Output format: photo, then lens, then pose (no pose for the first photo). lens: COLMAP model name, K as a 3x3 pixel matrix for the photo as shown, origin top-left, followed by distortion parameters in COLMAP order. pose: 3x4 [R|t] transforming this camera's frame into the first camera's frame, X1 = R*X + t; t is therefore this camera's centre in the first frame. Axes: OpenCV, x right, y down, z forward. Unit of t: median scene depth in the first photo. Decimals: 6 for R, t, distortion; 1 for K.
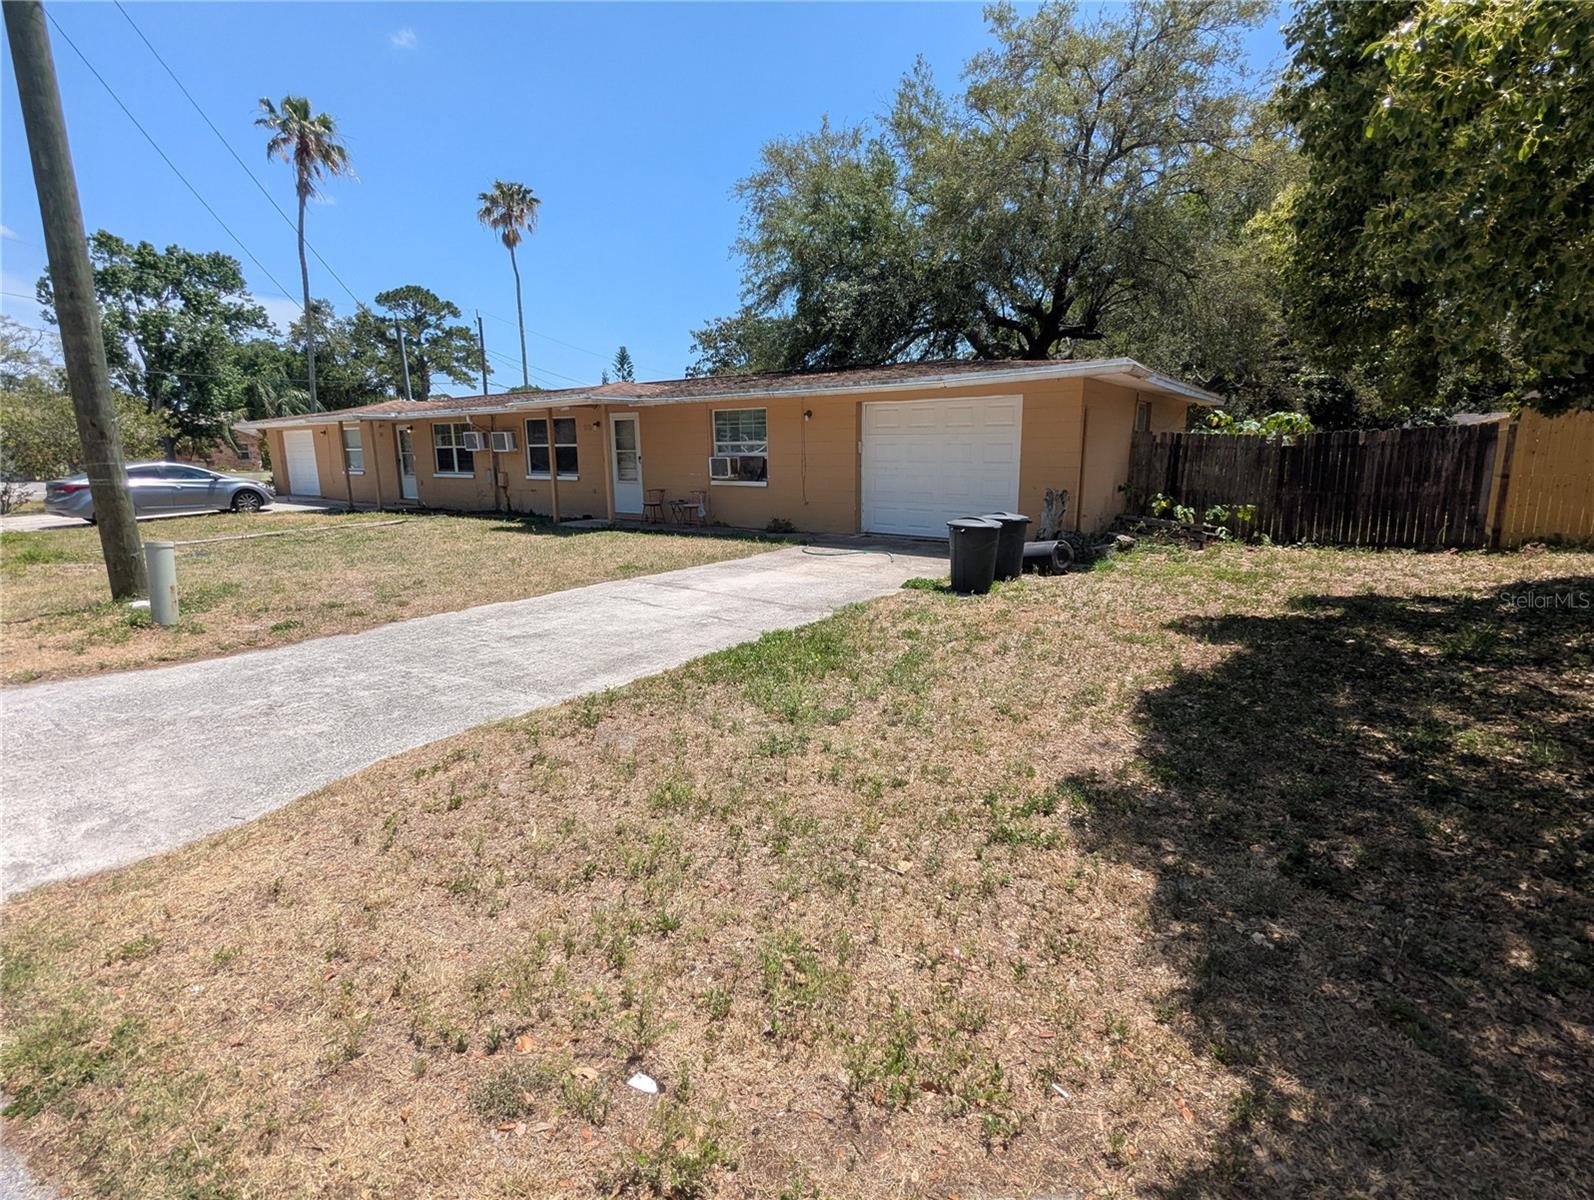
lens RADIAL K [[753.2, 0, 793.3], [0, 753.2, 603.8], [0, 0, 1]] dist [-0.002835, 0.001670]
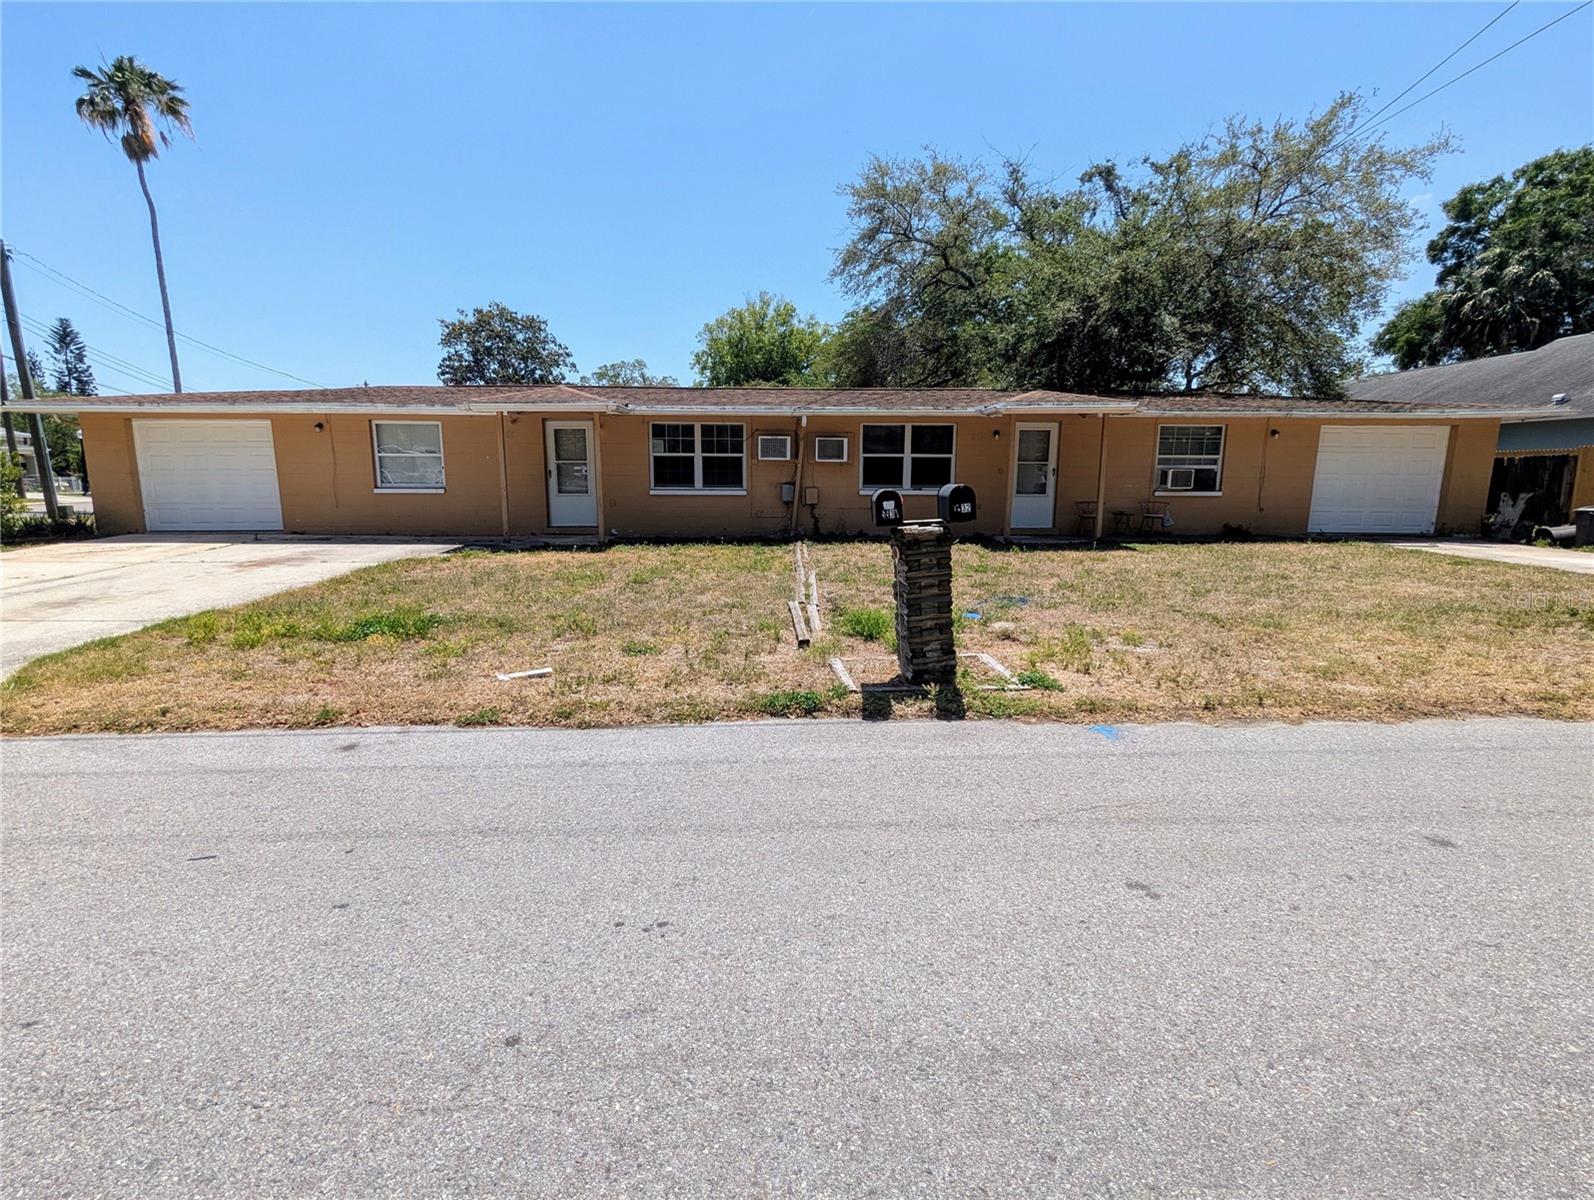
lens RADIAL K [[753.2, 0, 800.9], [0, 753.2, 593.9], [0, 0, 1]] dist [-0.002835, 0.001670]
pose [[0.791841, -0.089701, 0.604104, -0.837721], [0.114115, 0.993465, -0.002063, -0.055050], [-0.599971, 0.070571, 0.796903, 0.340374]]
